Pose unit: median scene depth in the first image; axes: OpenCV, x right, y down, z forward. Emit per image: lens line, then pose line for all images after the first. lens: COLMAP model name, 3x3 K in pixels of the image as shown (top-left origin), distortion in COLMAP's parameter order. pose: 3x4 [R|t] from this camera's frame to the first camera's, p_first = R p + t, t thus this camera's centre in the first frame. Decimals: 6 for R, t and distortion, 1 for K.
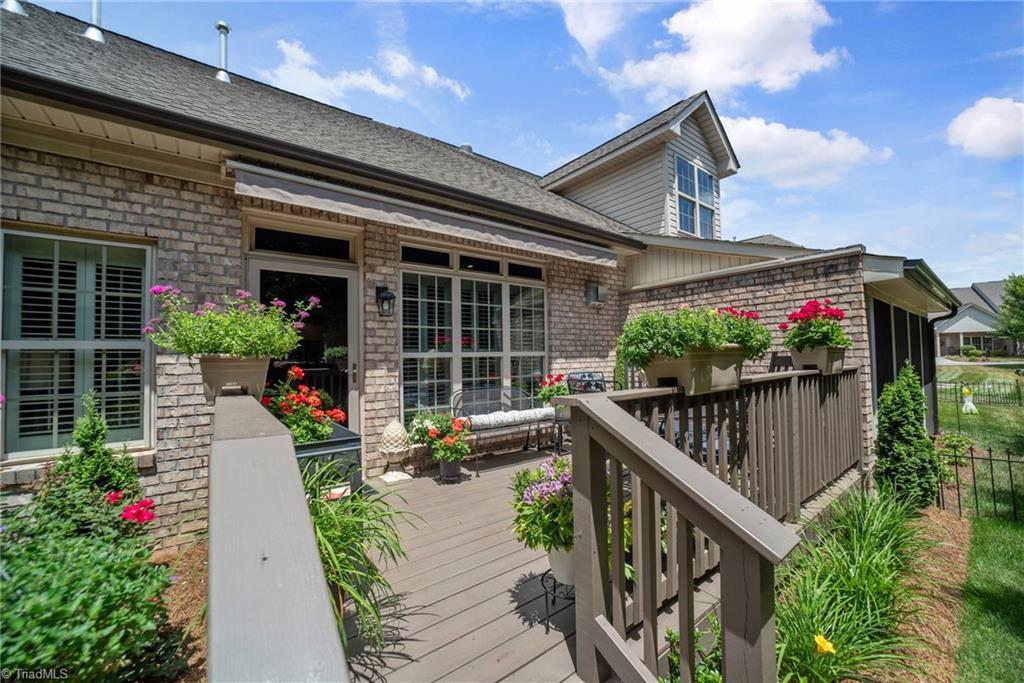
lens RADIAL K [[401.9, 0, 517.2], [0, 401.9, 346.8], [0, 0, 1]] dist [-0.021452, 0.000042]
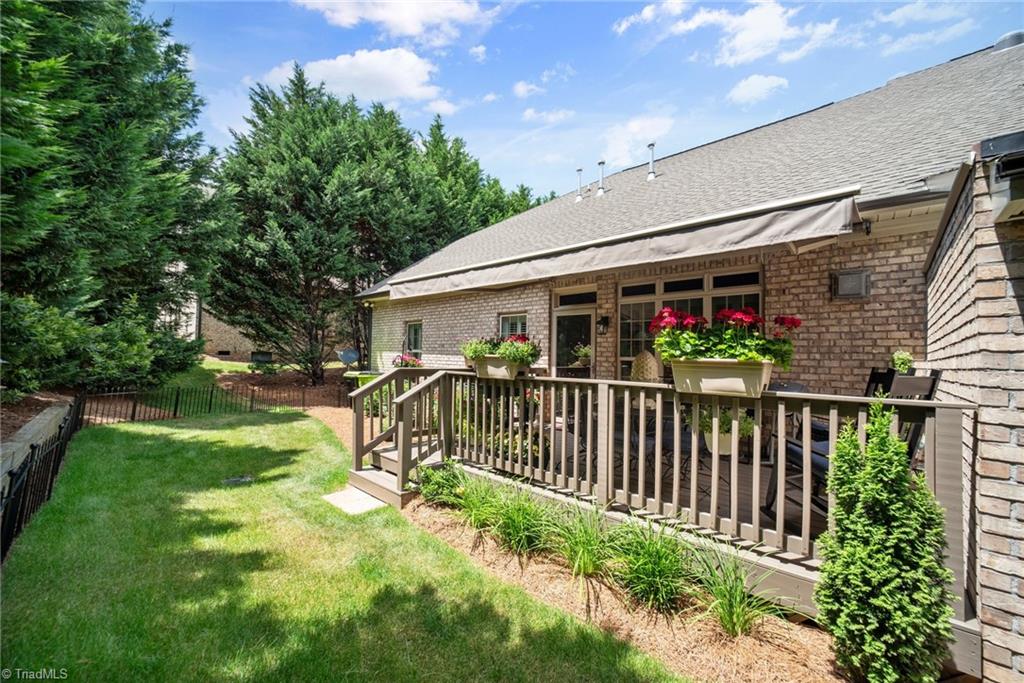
lens RADIAL K [[401.9, 0, 517.2], [0, 401.9, 346.8], [0, 0, 1]] dist [-0.021452, 0.000042]
pose [[0.162850, -0.002142, -0.986648, 1.085807], [0.005110, 0.999986, -0.001328, -0.022087], [0.986638, -0.004825, 0.162859, 0.330867]]
